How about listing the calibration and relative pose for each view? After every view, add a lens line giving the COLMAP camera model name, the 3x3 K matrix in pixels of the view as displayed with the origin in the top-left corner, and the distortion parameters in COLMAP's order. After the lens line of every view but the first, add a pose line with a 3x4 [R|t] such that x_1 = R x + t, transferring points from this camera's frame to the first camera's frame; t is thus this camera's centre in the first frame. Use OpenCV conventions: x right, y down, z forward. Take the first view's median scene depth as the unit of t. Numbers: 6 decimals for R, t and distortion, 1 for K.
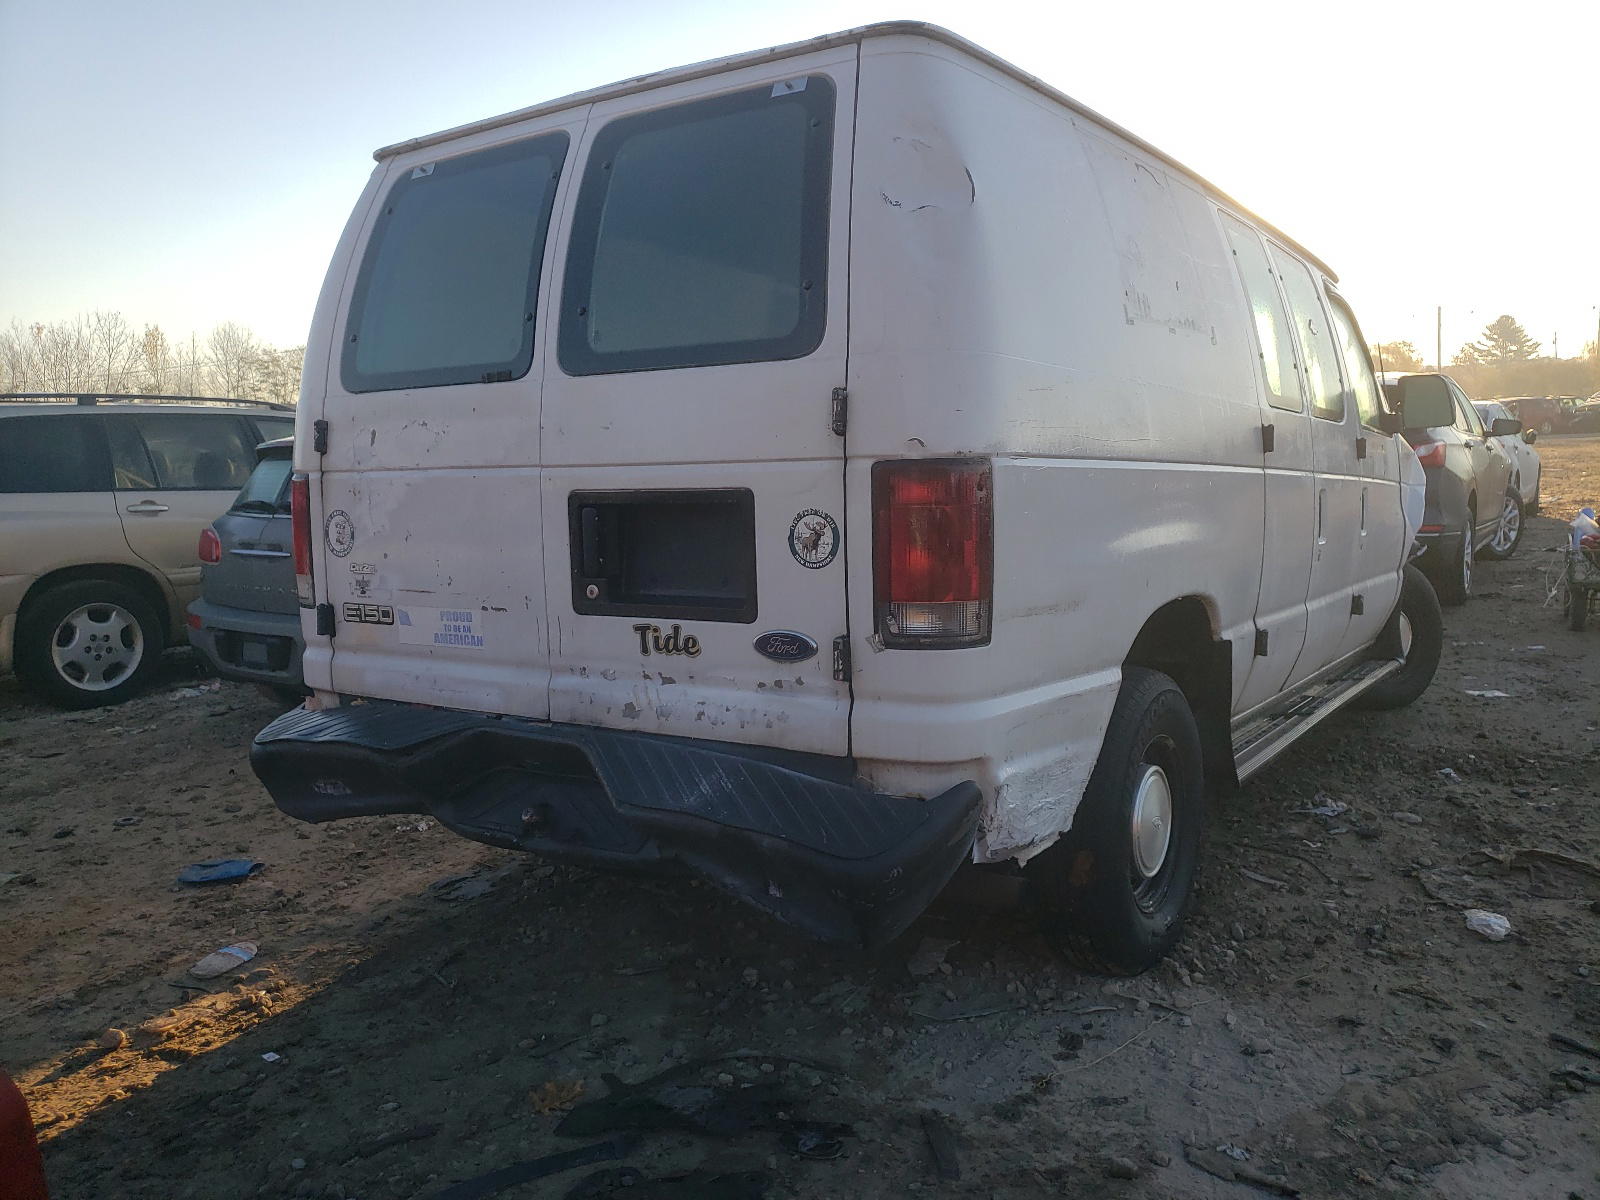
lens RADIAL K [[1219.0, 0, 798.9], [0, 1219.0, 553.9], [0, 0, 1]] dist [0.199269, -0.214190]
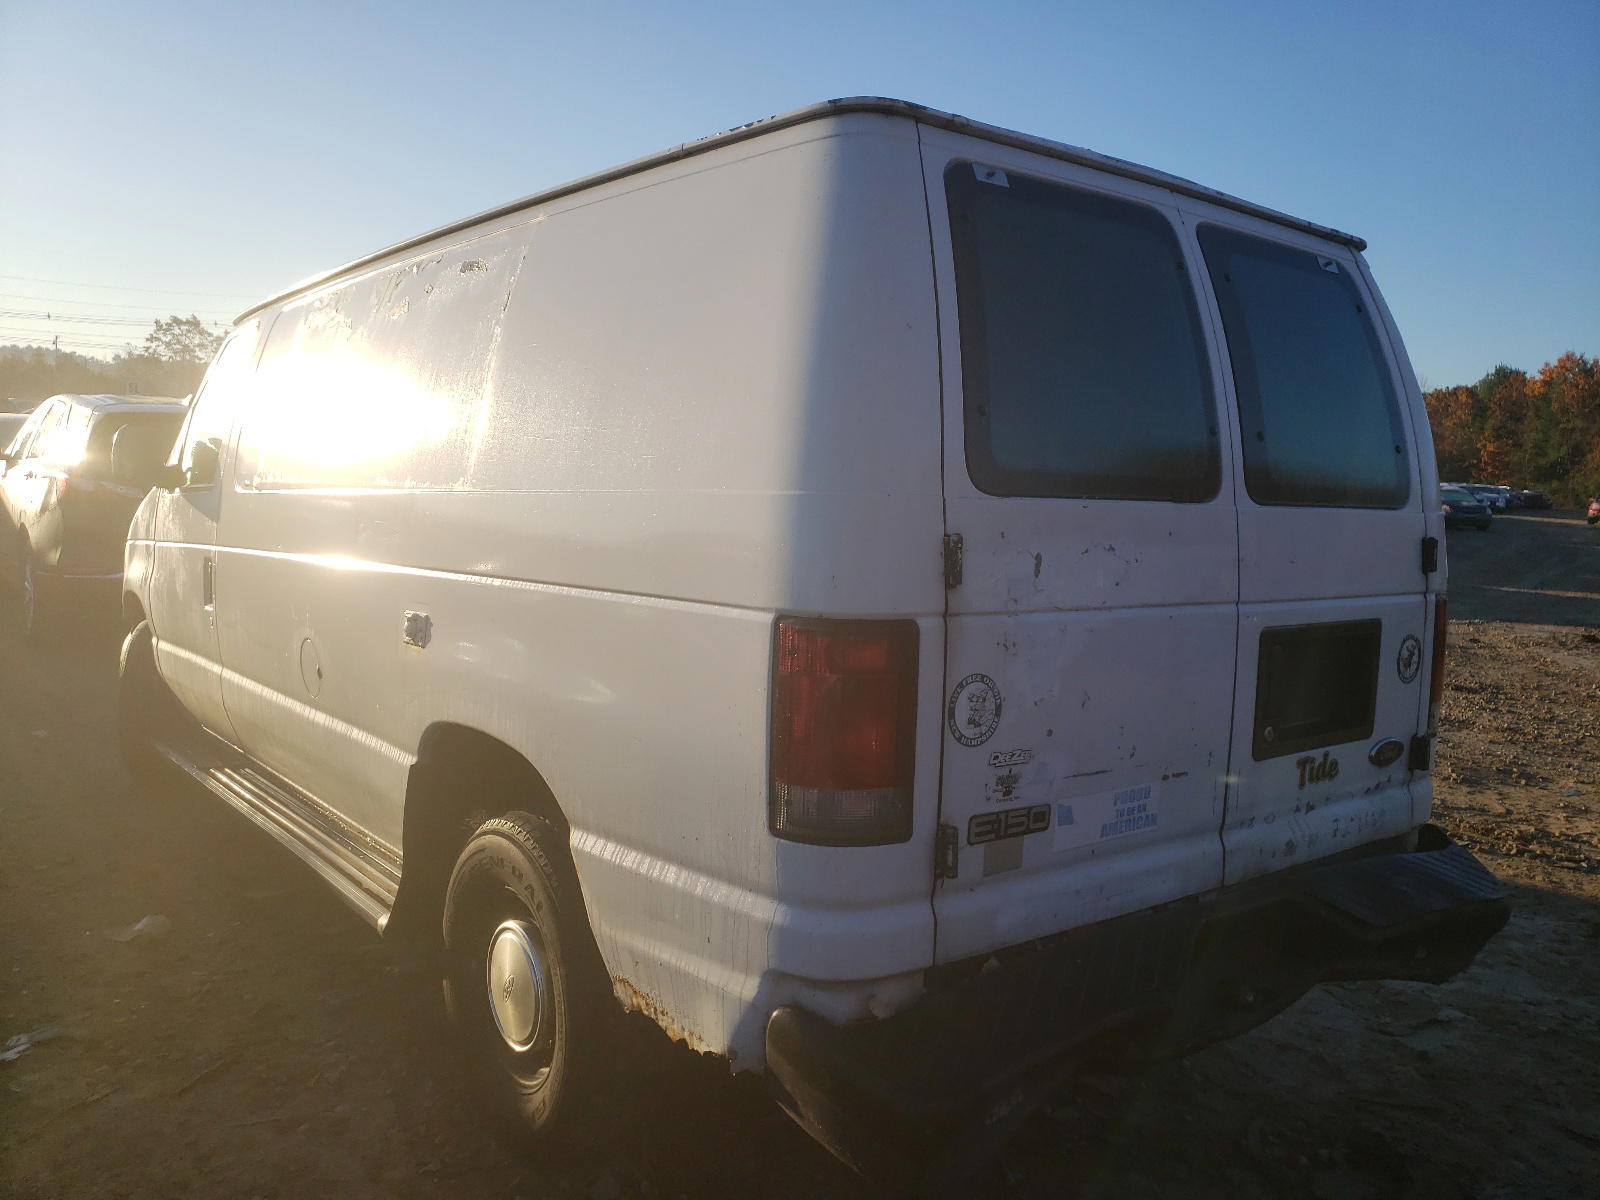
lens RADIAL K [[1260.4, 0, 800.2], [0, 1260.4, 558.7], [0, 0, 1]] dist [0.050328, -0.000548]
pose [[0.288290, -0.019455, 0.957345, -1.174698], [0.022594, 0.999653, 0.013511, -0.121802], [-0.957276, 0.017735, 0.288630, 1.034870]]
